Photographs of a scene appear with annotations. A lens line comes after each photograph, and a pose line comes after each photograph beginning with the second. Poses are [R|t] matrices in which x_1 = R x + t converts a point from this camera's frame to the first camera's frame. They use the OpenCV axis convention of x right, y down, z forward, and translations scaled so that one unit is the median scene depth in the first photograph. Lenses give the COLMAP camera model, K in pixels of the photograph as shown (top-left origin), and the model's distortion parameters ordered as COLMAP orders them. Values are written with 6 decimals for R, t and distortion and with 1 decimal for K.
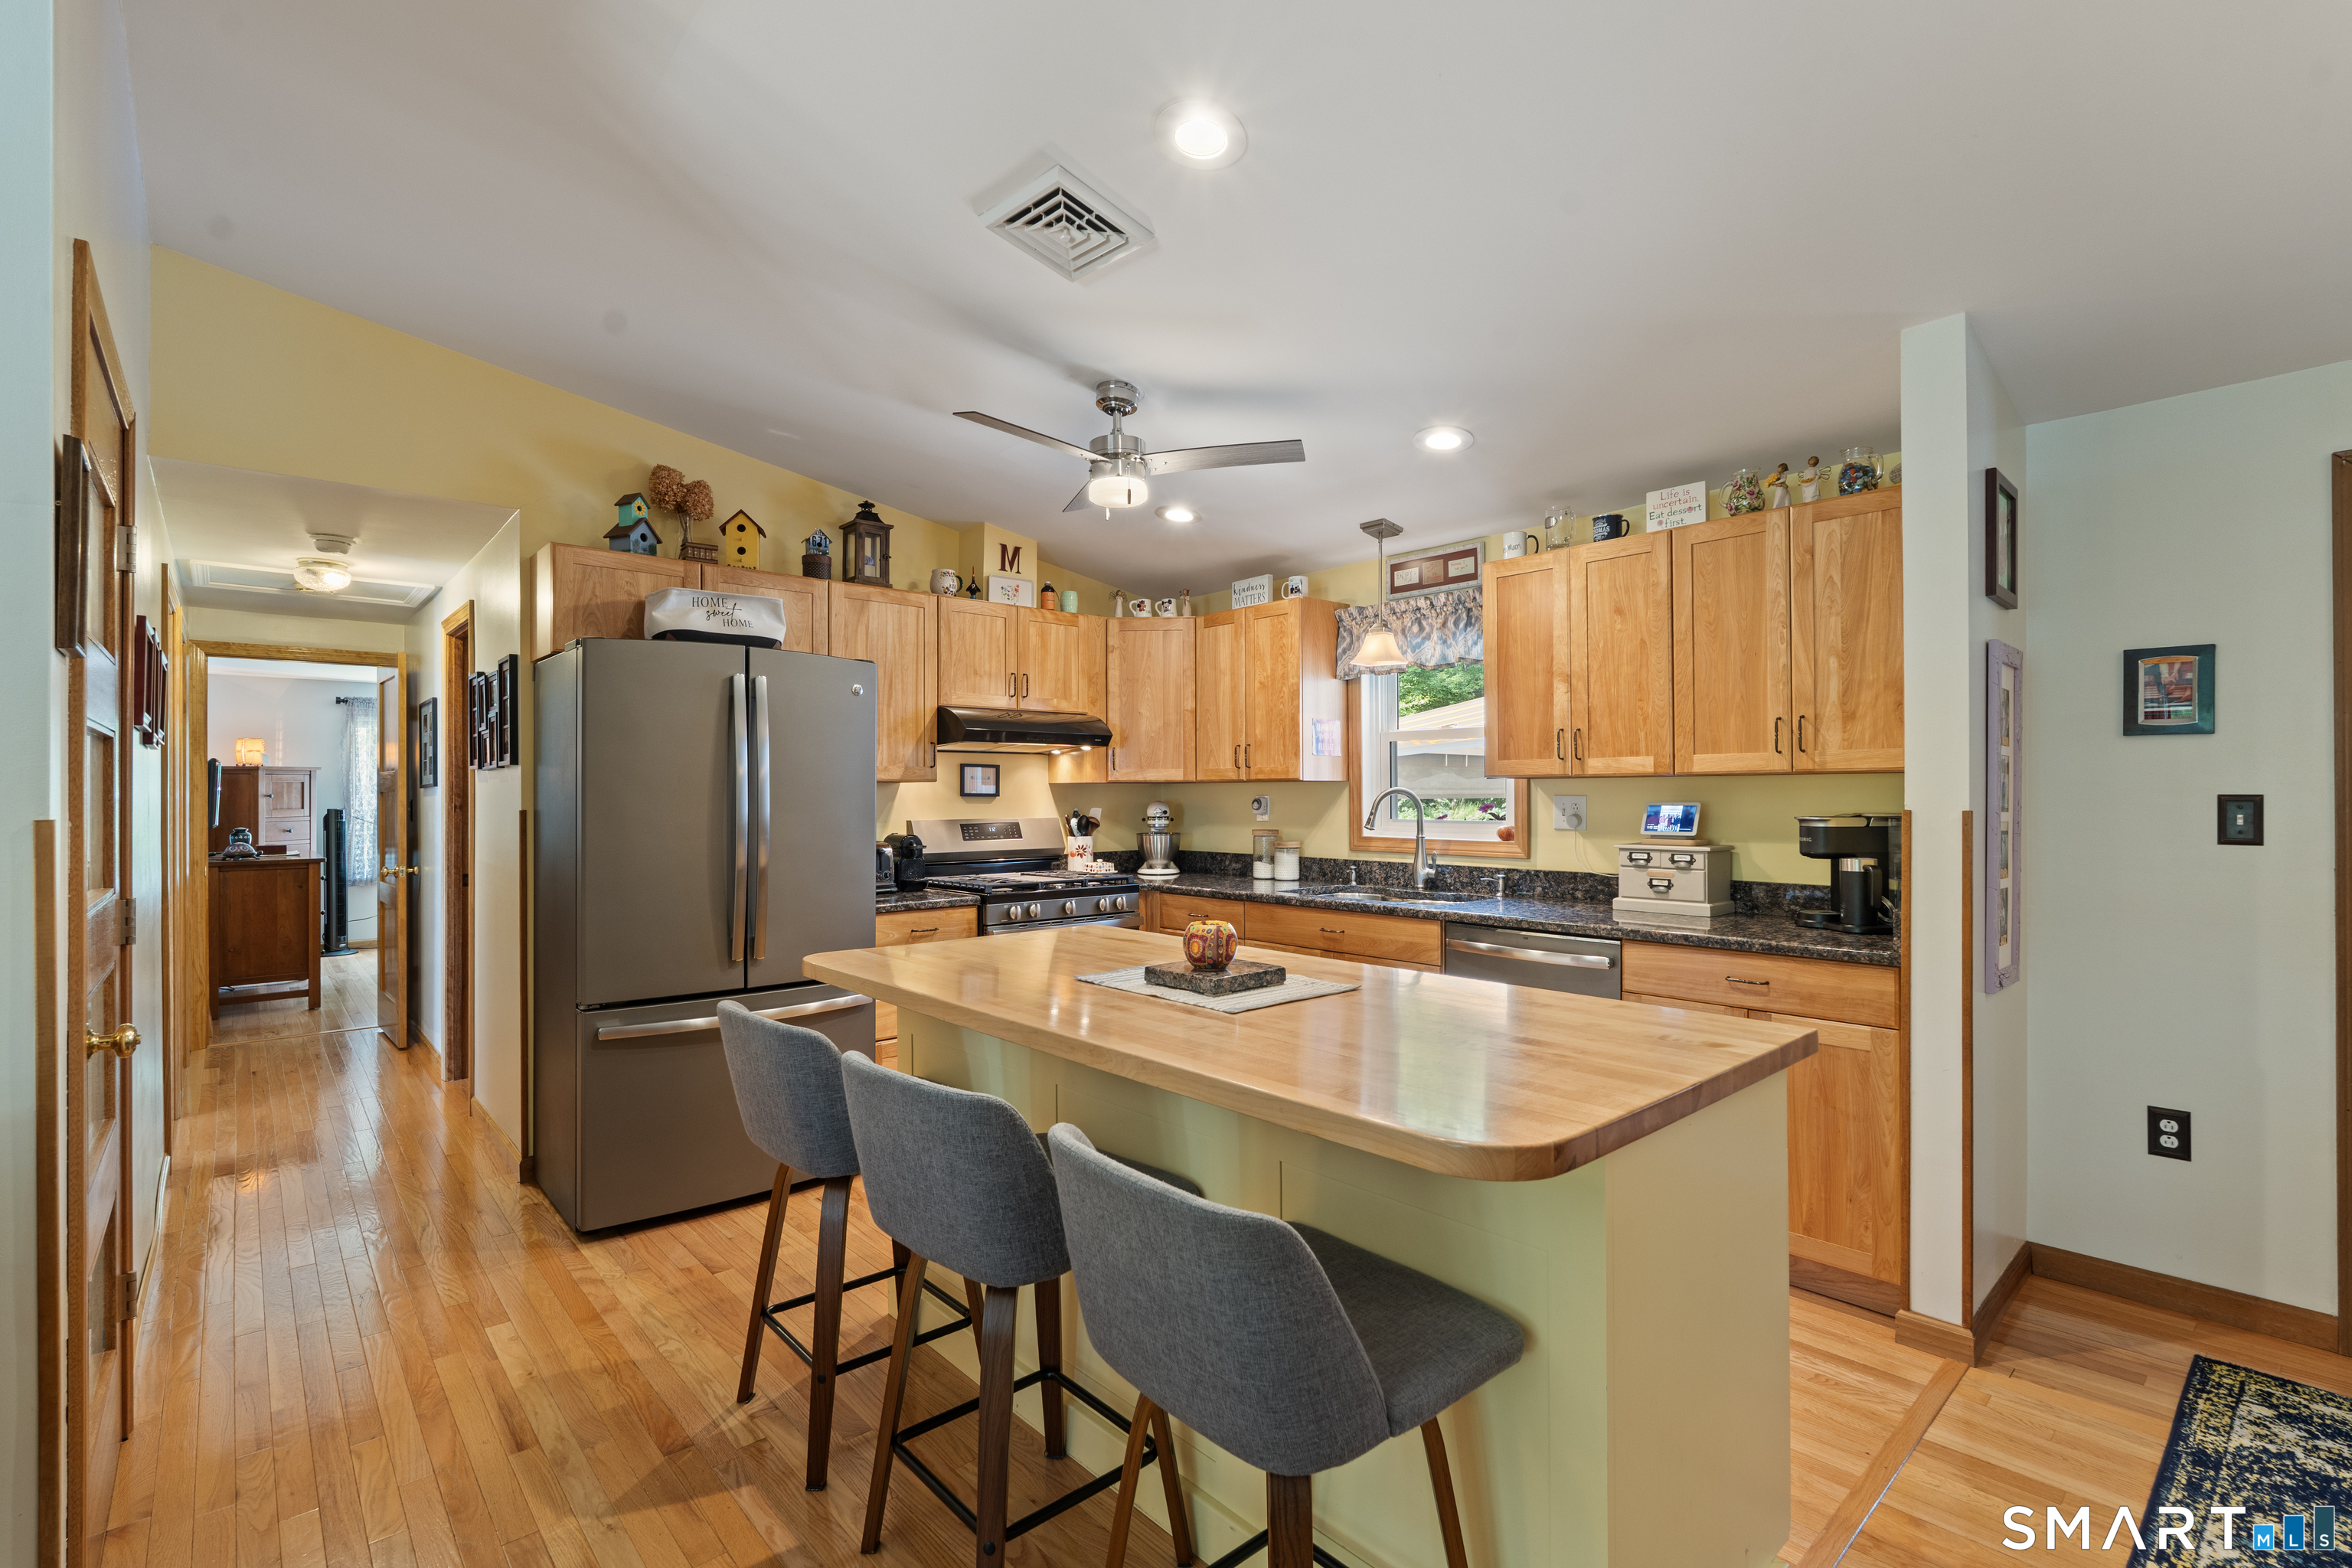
lens RADIAL K [[1067.0, 0, 1186.2], [0, 1067.0, 782.6], [0, 0, 1]] dist [-0.005718, 0.001311]
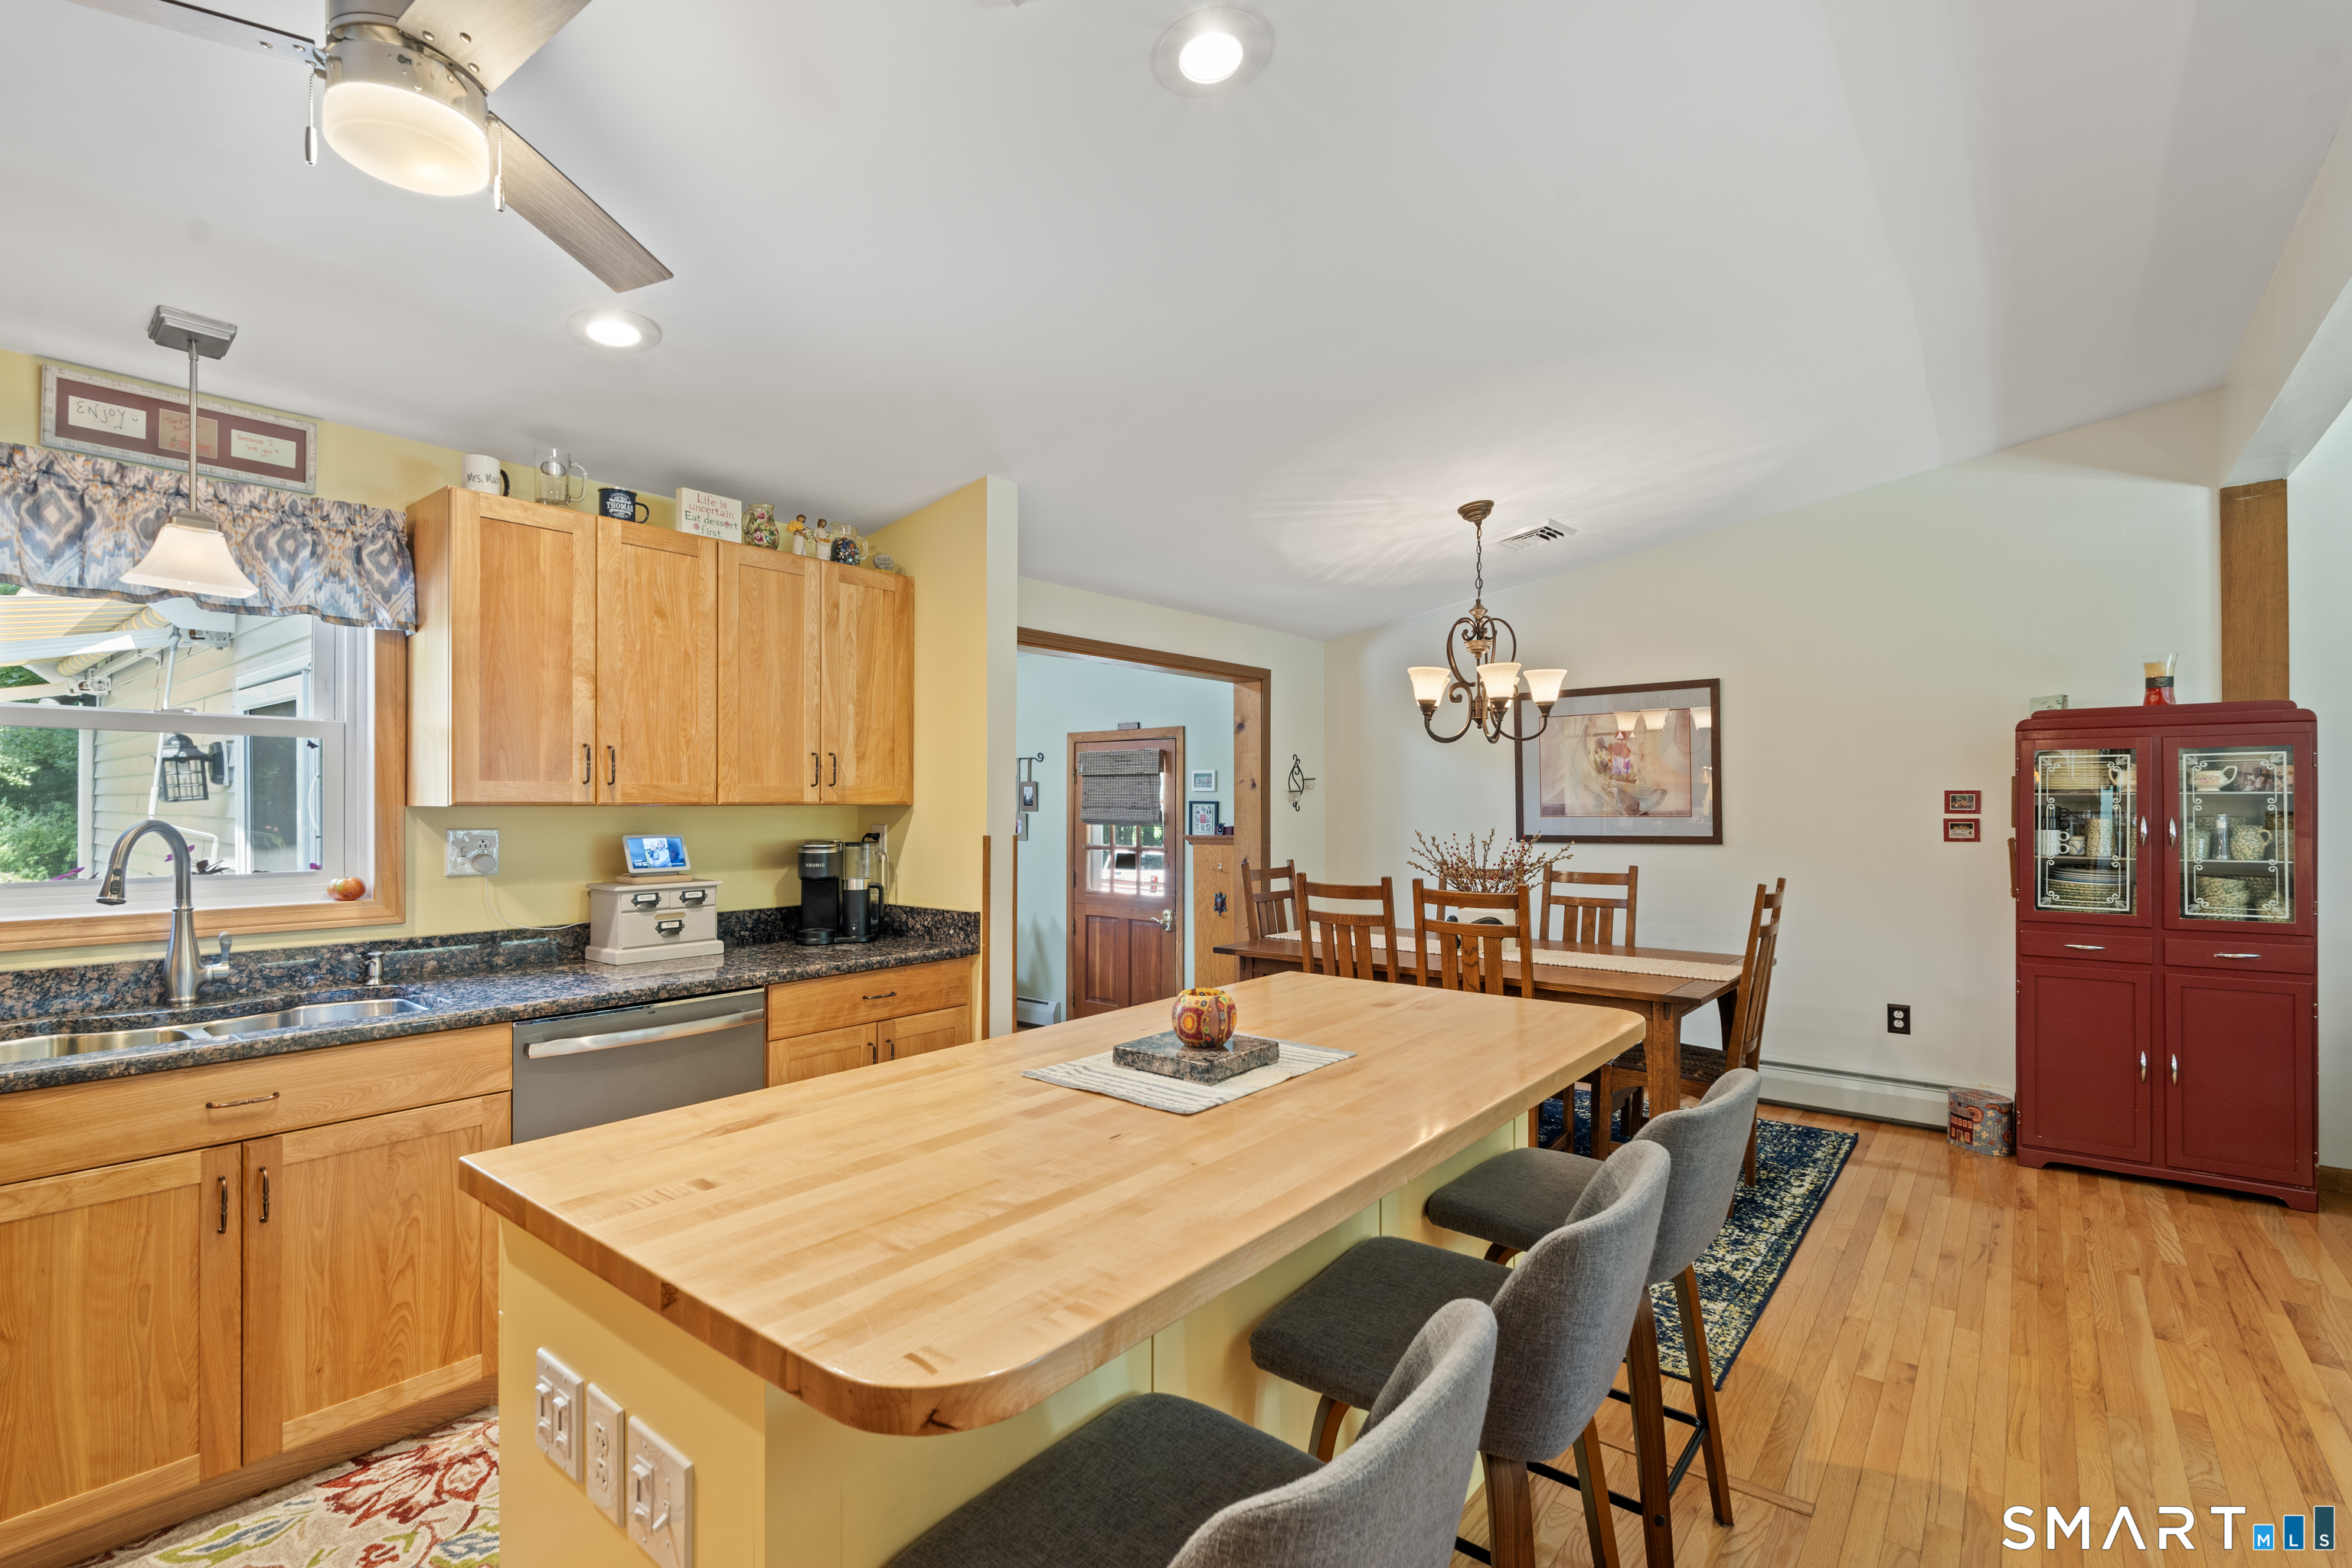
lens RADIAL K [[1067.0, 0, 1177.1], [0, 1067.0, 795.7], [0, 0, 1]] dist [-0.005718, 0.001311]
pose [[-0.160079, 0.012949, 0.987019, -0.503020], [-0.008452, 0.999859, -0.014488, -0.004880], [-0.987068, -0.010661, -0.159947, 0.726892]]
